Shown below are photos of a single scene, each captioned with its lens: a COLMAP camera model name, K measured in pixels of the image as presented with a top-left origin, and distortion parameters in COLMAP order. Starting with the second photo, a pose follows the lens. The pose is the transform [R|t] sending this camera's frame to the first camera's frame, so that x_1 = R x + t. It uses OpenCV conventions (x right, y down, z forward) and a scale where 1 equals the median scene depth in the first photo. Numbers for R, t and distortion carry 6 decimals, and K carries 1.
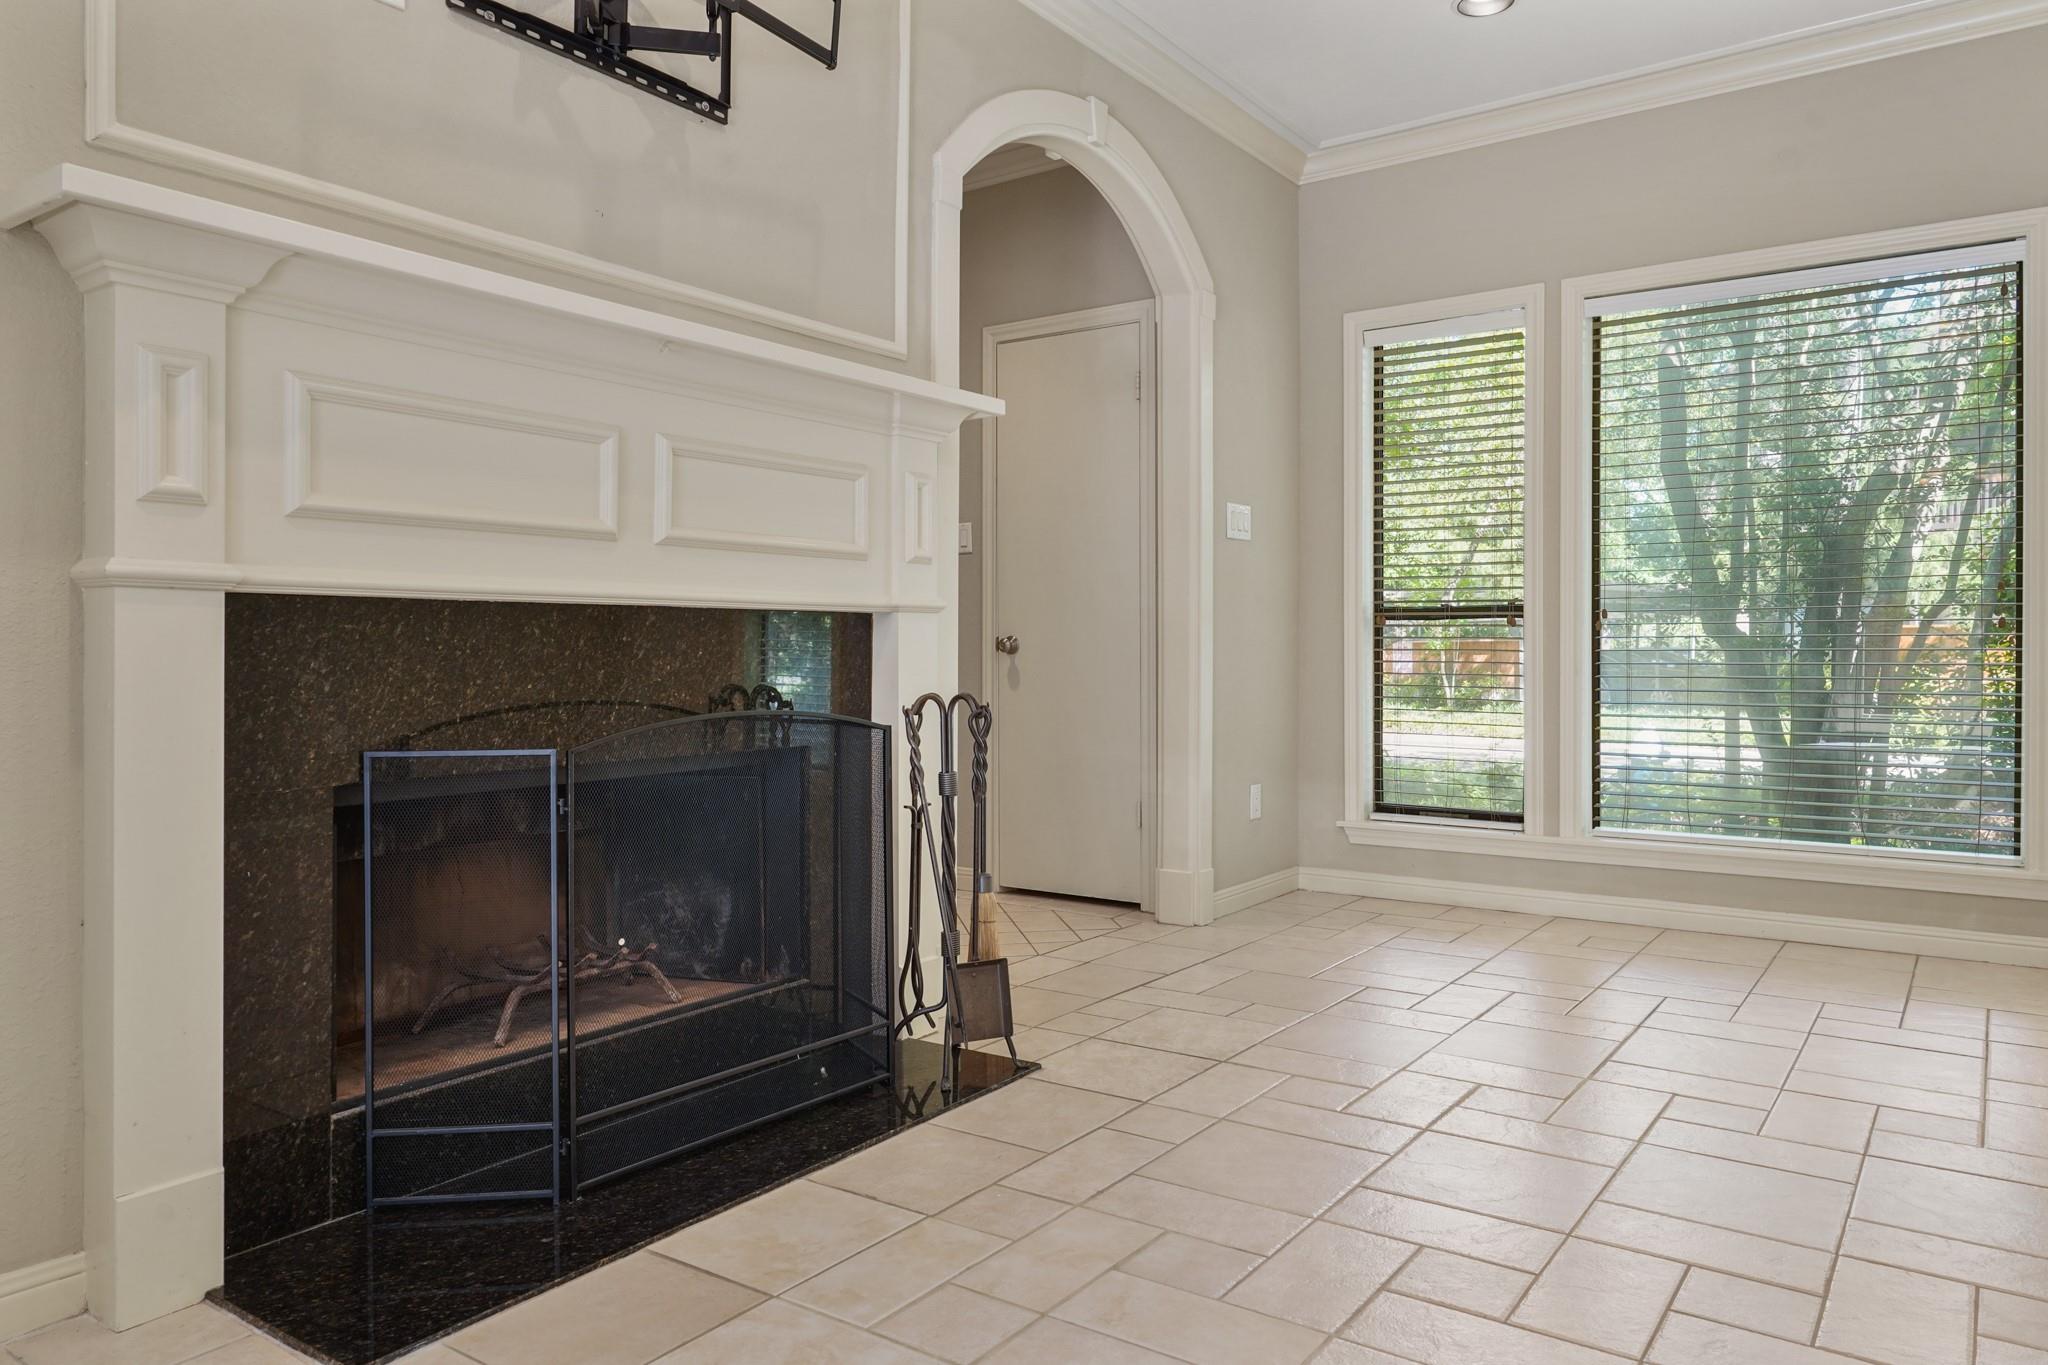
lens RADIAL K [[1356.7, 0, 998.9], [0, 1356.7, 660.1], [0, 0, 1]] dist [0.012167, -0.003237]
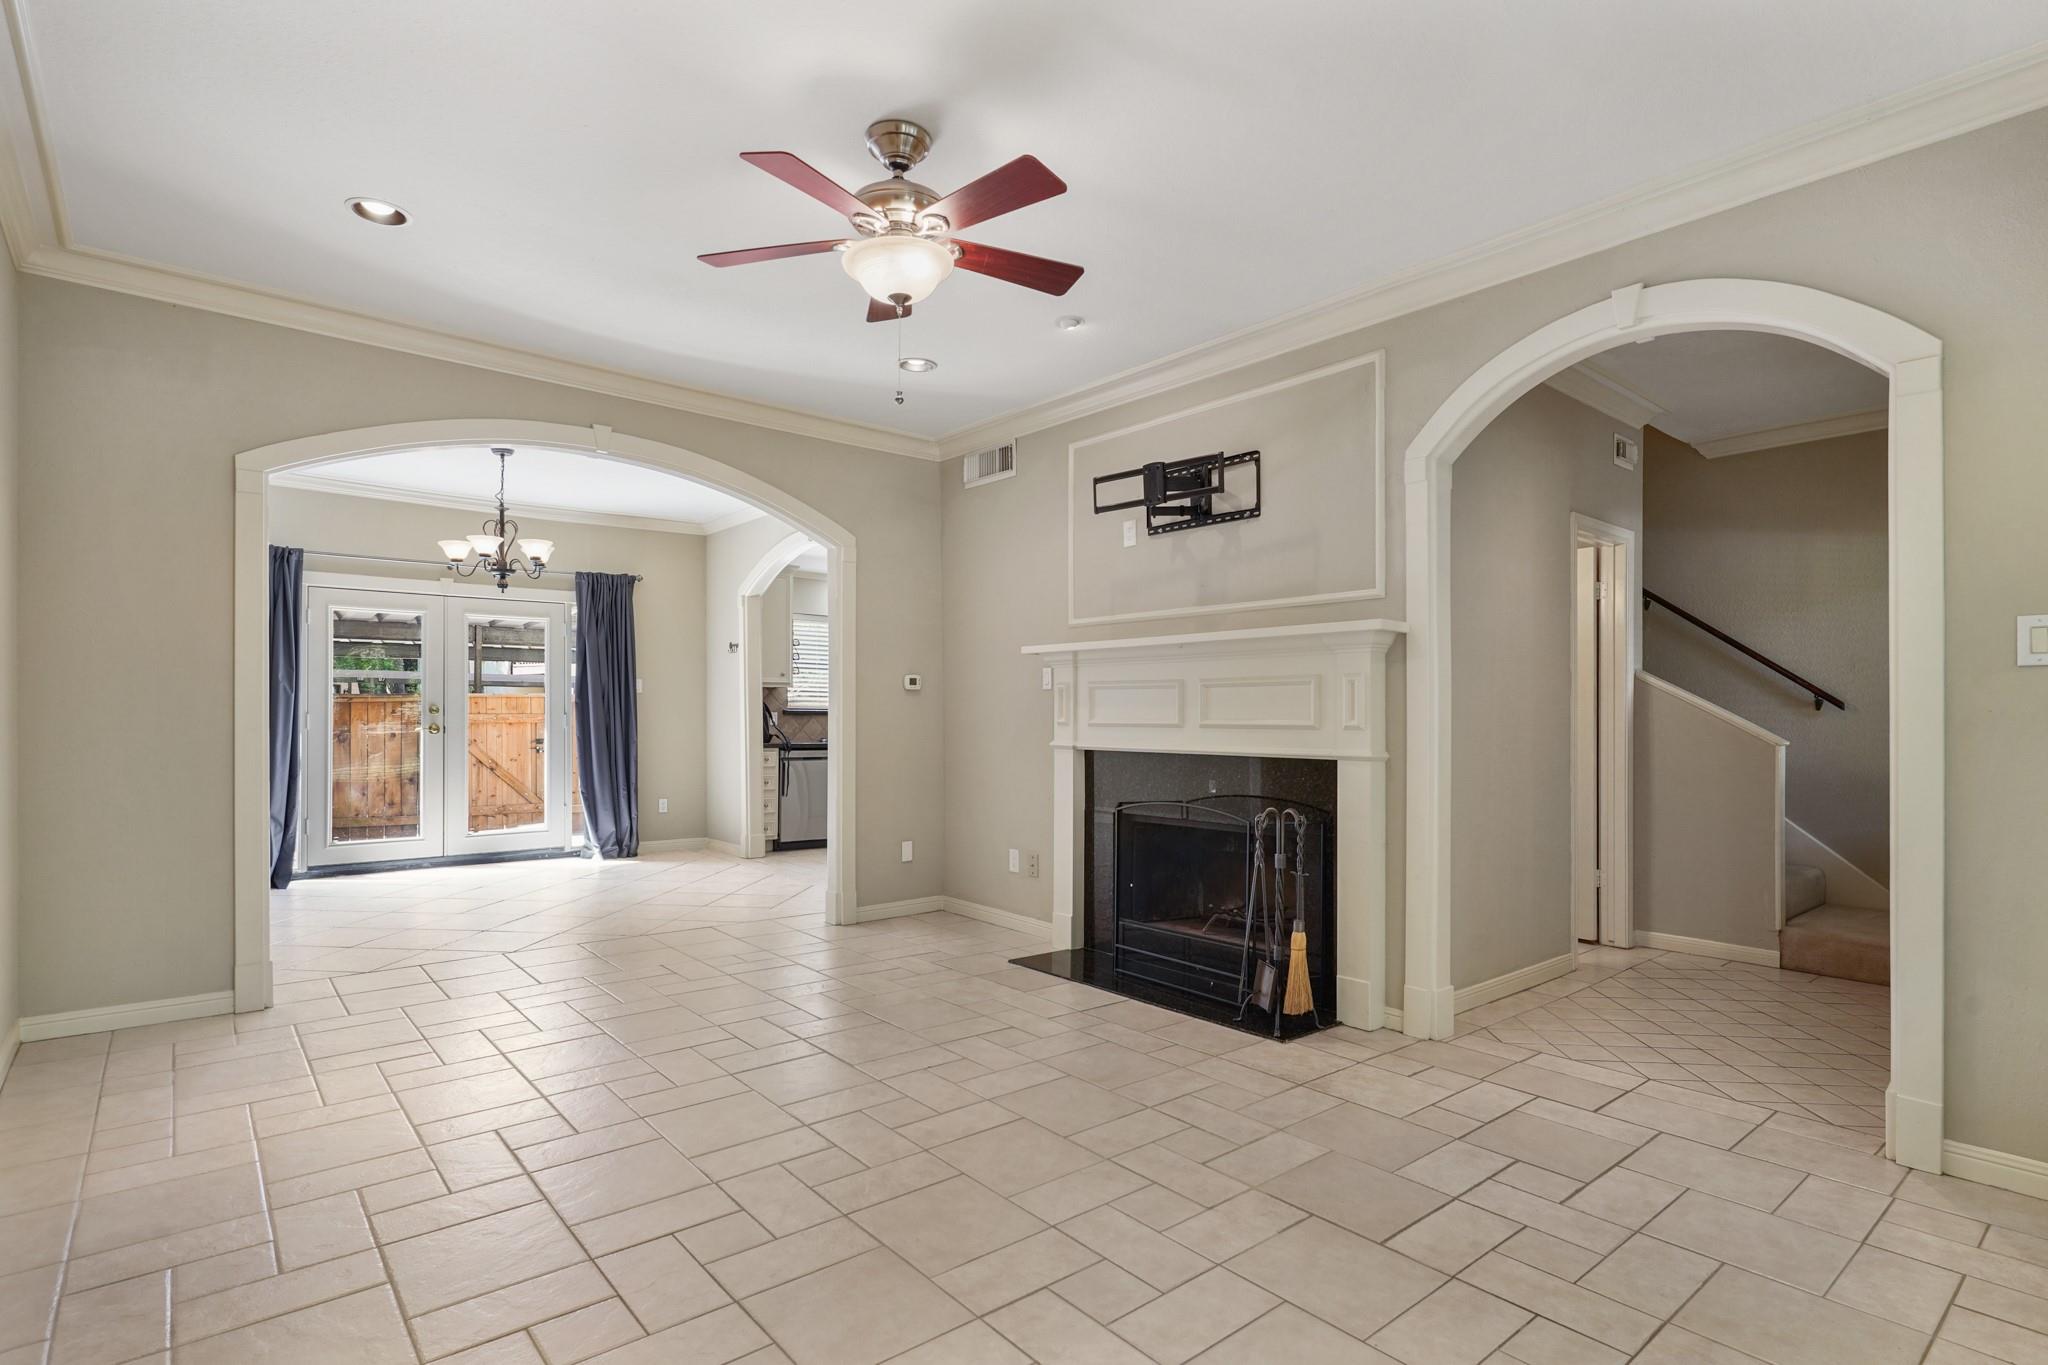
lens RADIAL K [[994.9, 0, 1028.1], [0, 994.9, 718.0], [0, 0, 1]] dist [0.011035, -0.004120]
pose [[-0.223014, 0.003450, -0.974809, 1.272076], [-0.011367, 0.999917, 0.006139, -0.096094], [0.974749, 0.012450, -0.222956, 0.962977]]
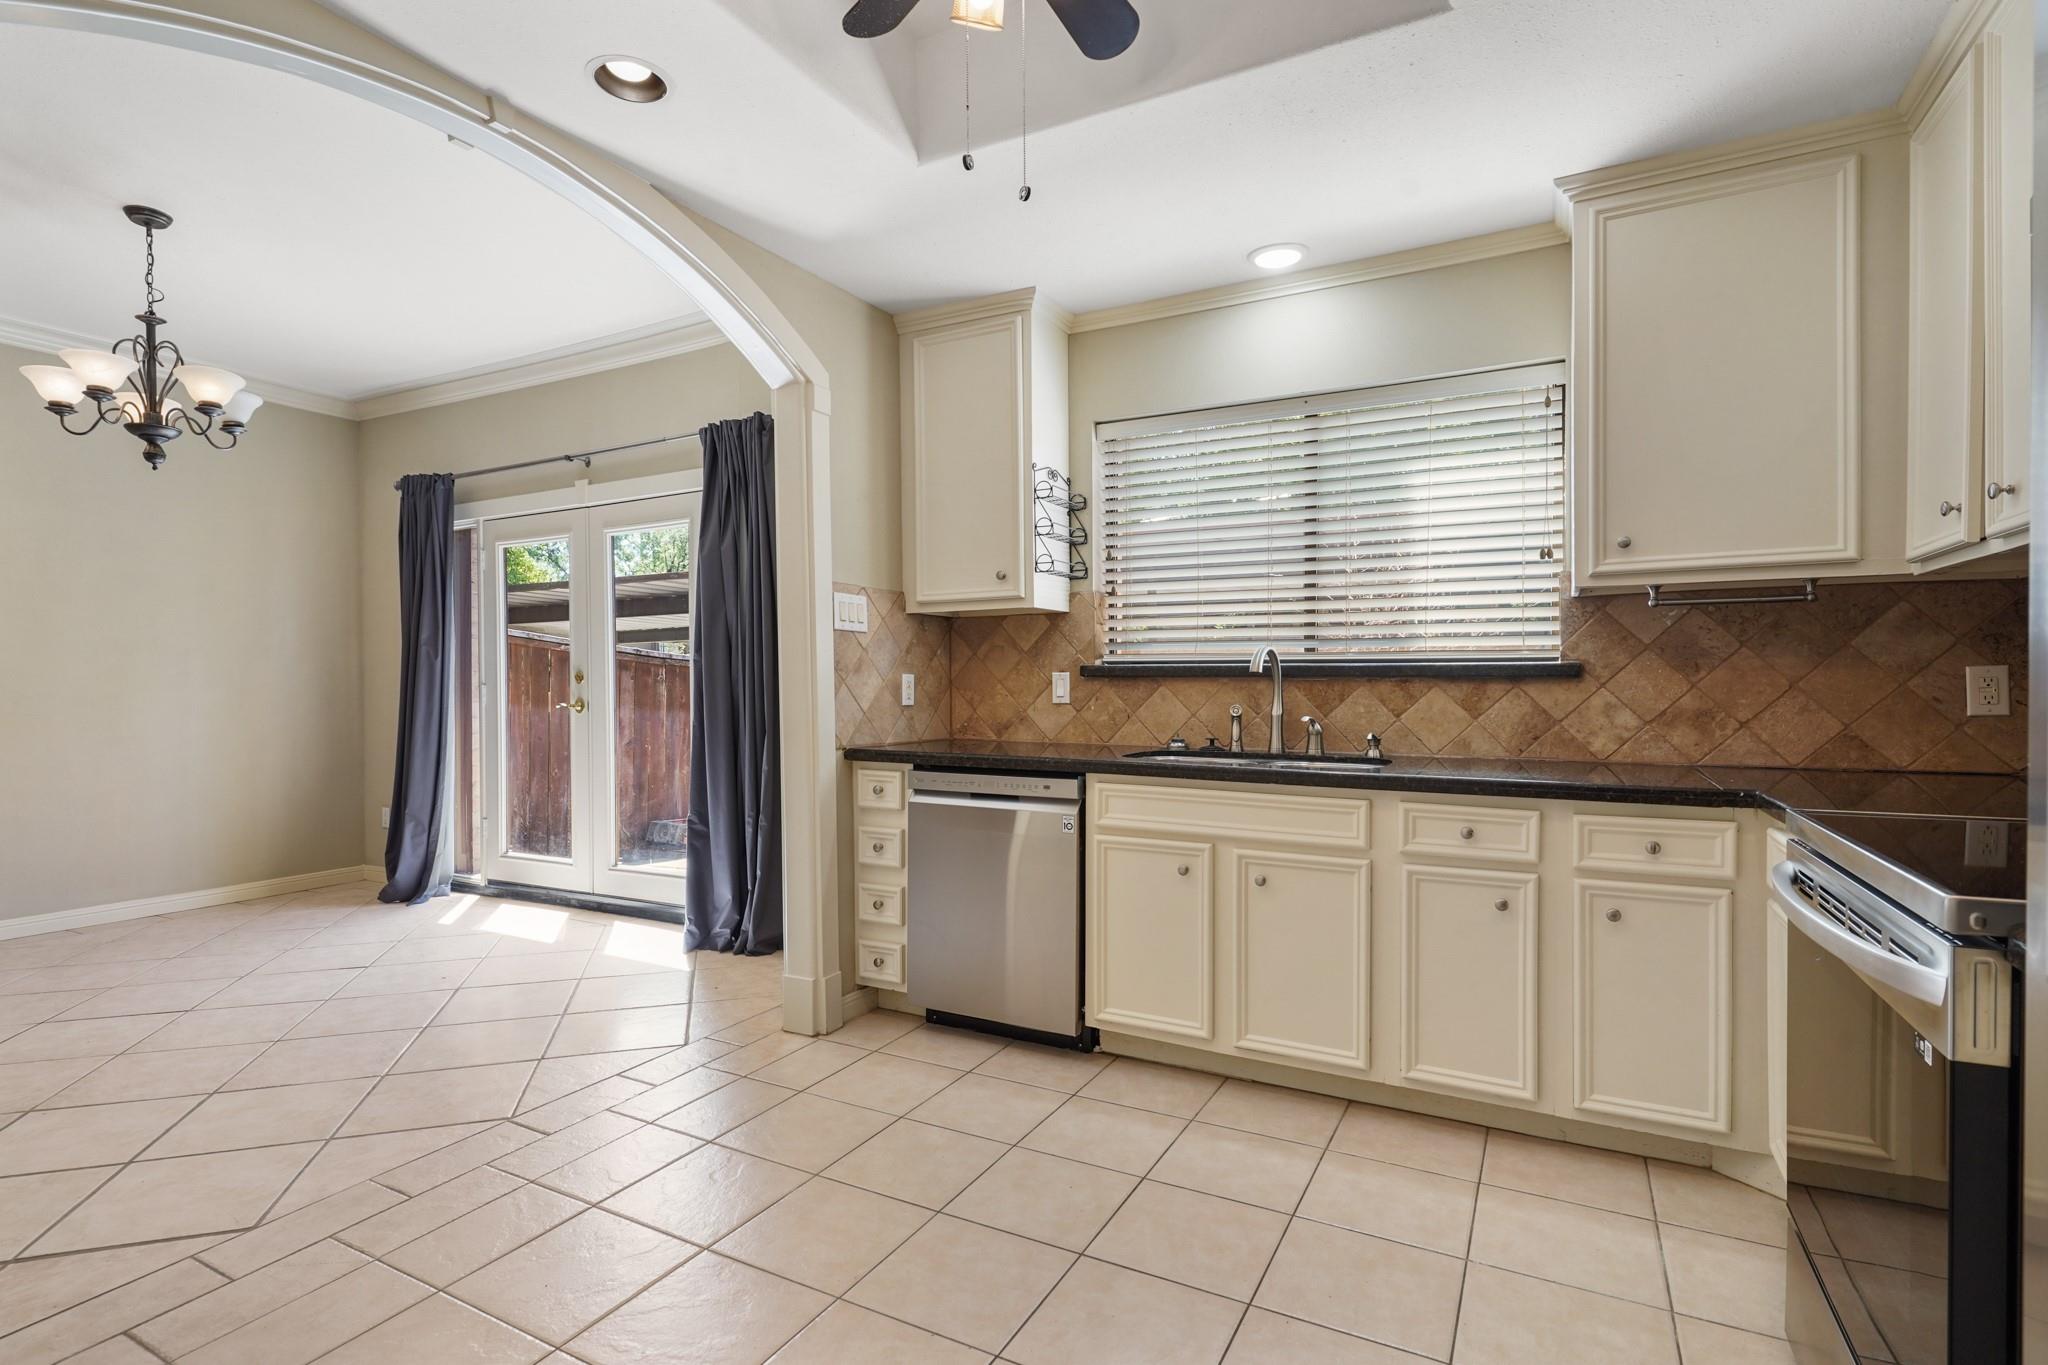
lens RADIAL K [[994.9, 0, 999.3], [0, 994.9, 707.1], [0, 0, 1]] dist [0.011035, -0.004120]
pose [[-0.990168, 0.012610, -0.139316, -1.303264], [0.008097, 0.999425, 0.032913, -0.084972], [0.139651, 0.031461, -0.989701, 0.752910]]
